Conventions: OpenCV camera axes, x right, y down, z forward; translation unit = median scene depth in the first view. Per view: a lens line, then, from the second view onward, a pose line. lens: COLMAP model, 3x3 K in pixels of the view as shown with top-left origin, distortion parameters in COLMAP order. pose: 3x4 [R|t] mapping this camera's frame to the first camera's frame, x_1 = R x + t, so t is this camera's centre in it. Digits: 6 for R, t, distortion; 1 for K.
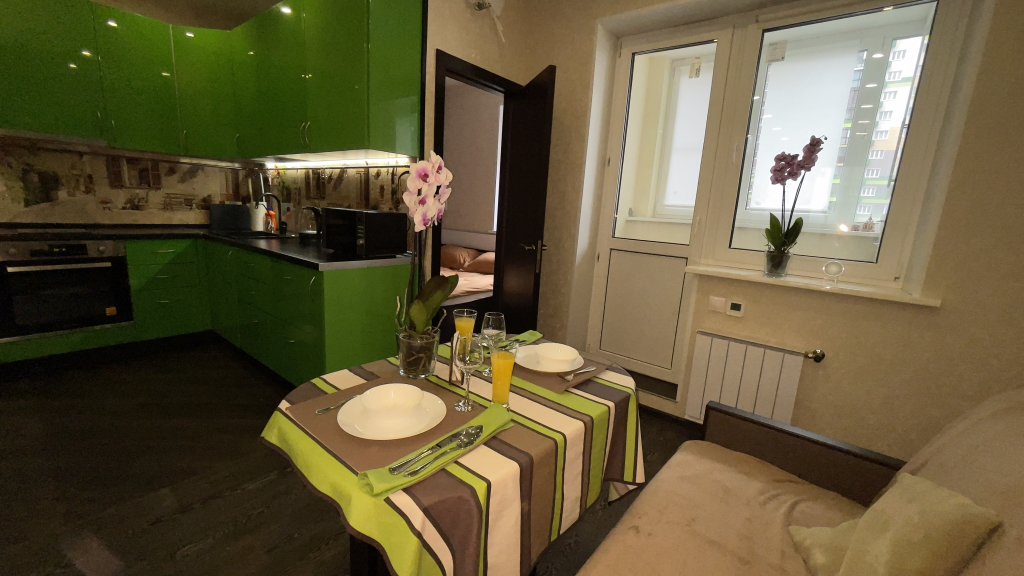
lens RADIAL K [[406.9, 0, 512.0], [0, 406.9, 288.0], [0, 0, 1]] dist [-0.030713, 0.011849]
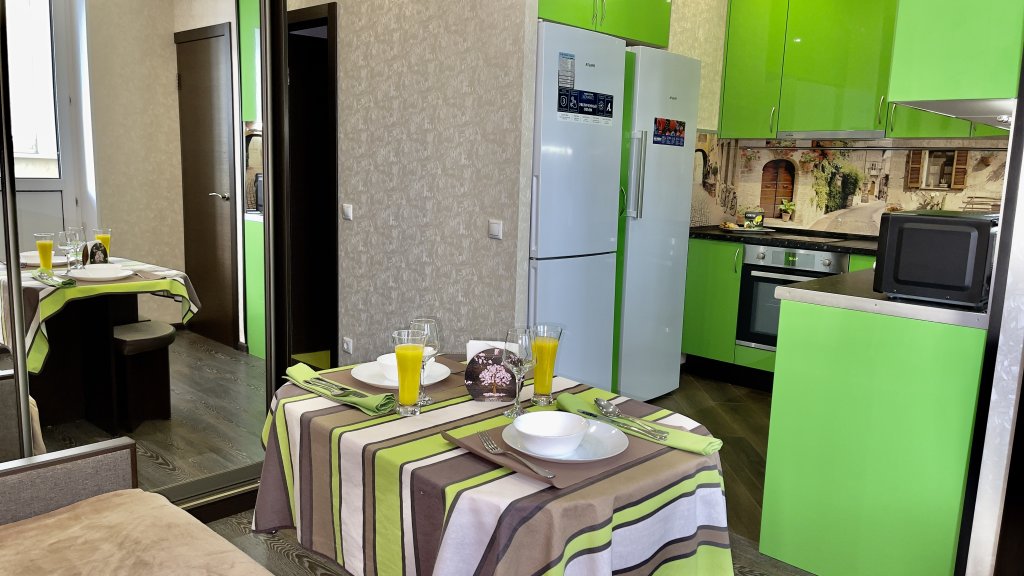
lens RADIAL K [[788.3, 0, 512.0], [0, 788.3, 288.0], [0, 0, 1]] dist [0.053156, 0.002585]
pose [[-0.086530, 0.099075, -0.991311, 0.590668], [-0.225351, 0.967306, 0.116347, -0.084714], [0.970428, 0.233460, -0.061374, 0.432172]]
